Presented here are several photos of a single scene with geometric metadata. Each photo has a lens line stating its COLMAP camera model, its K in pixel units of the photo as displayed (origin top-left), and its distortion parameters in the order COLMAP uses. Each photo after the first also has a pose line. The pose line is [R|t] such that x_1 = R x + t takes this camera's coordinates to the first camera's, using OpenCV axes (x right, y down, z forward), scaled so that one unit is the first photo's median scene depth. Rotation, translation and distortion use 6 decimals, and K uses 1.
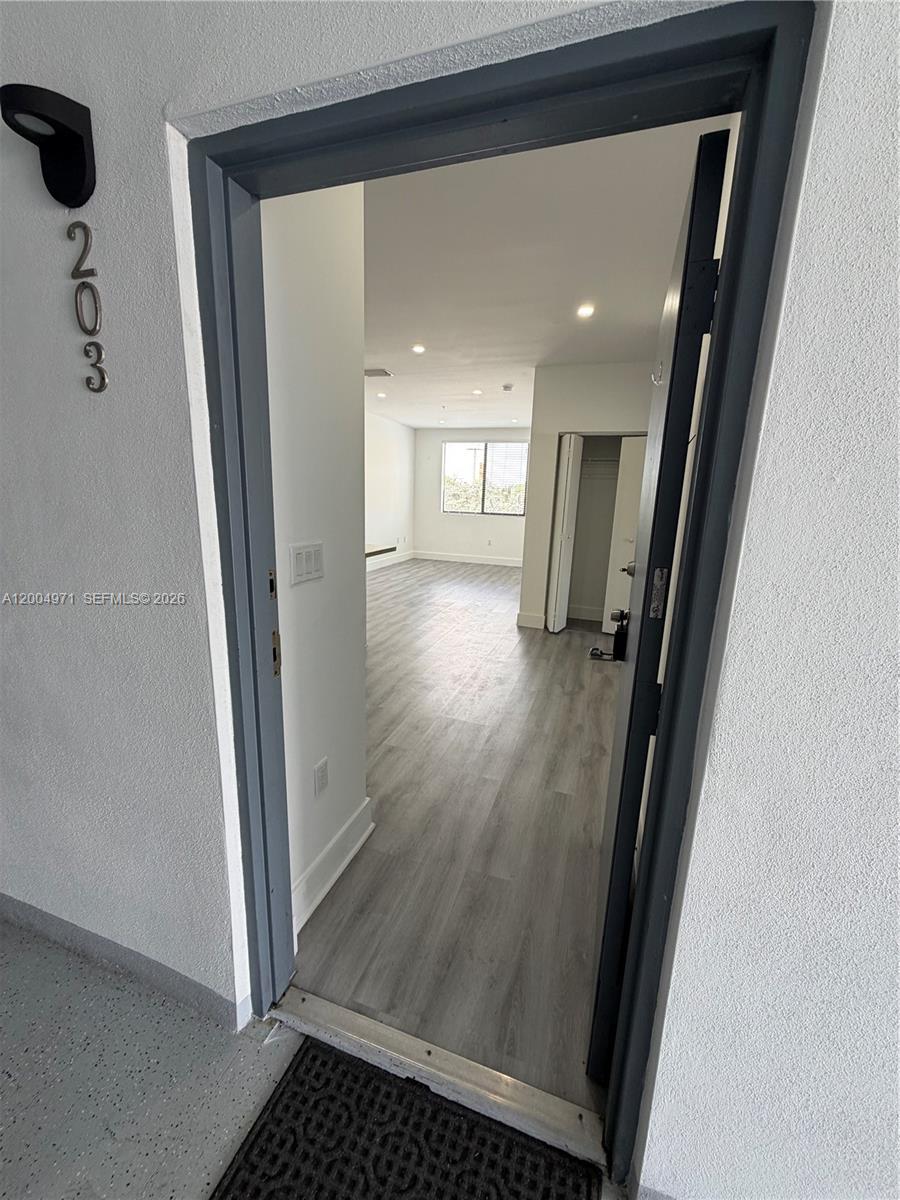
lens RADIAL K [[485.0, 0, 450.0], [0, 485.0, 600.0], [0, 0, 1]] dist [-0.000359, -0.000175]
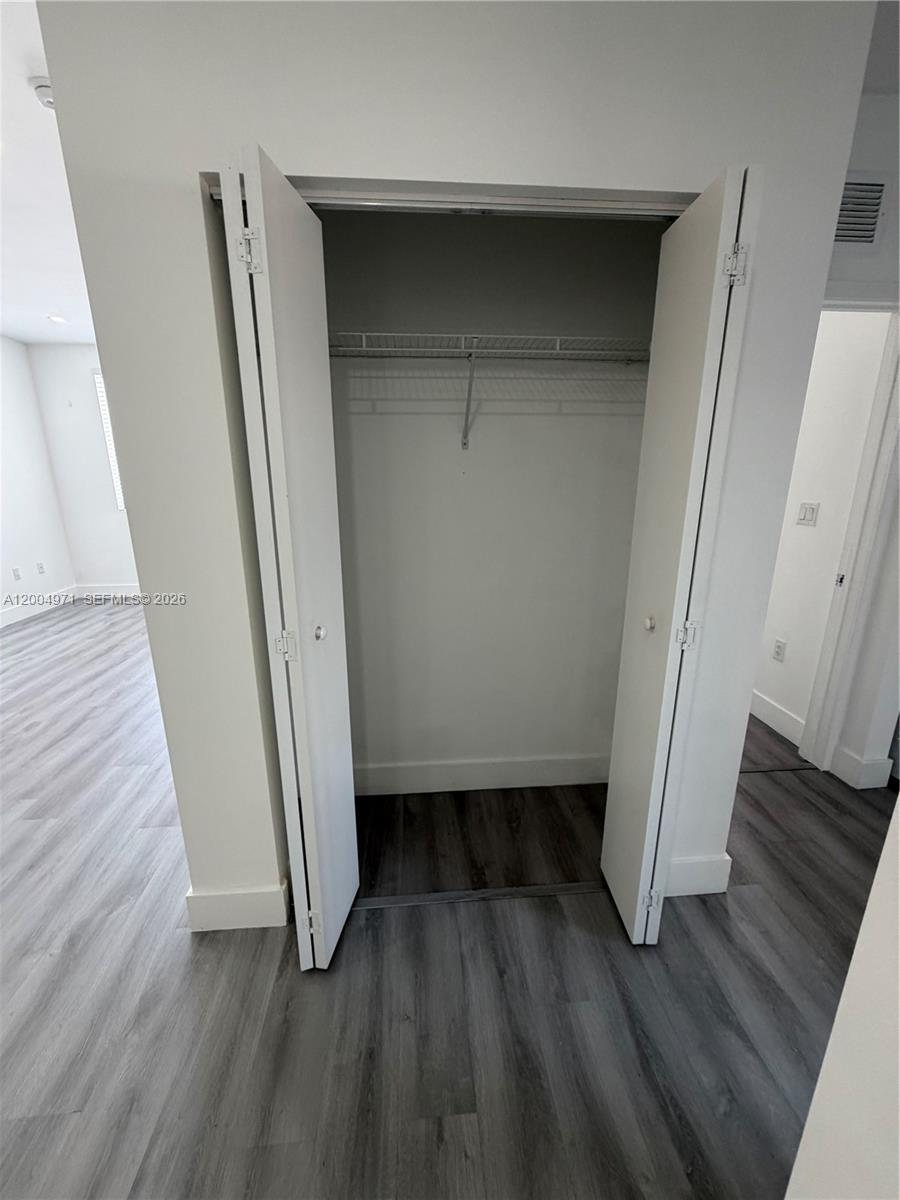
lens RADIAL K [[485.0, 0, 450.0], [0, 485.0, 600.0], [0, 0, 1]] dist [-0.000359, -0.000175]
pose [[0.911706, -0.119330, 0.393133, 0.197734], [0.105415, 0.992800, 0.056884, -0.148713], [-0.397090, -0.010419, 0.917720, 0.711282]]
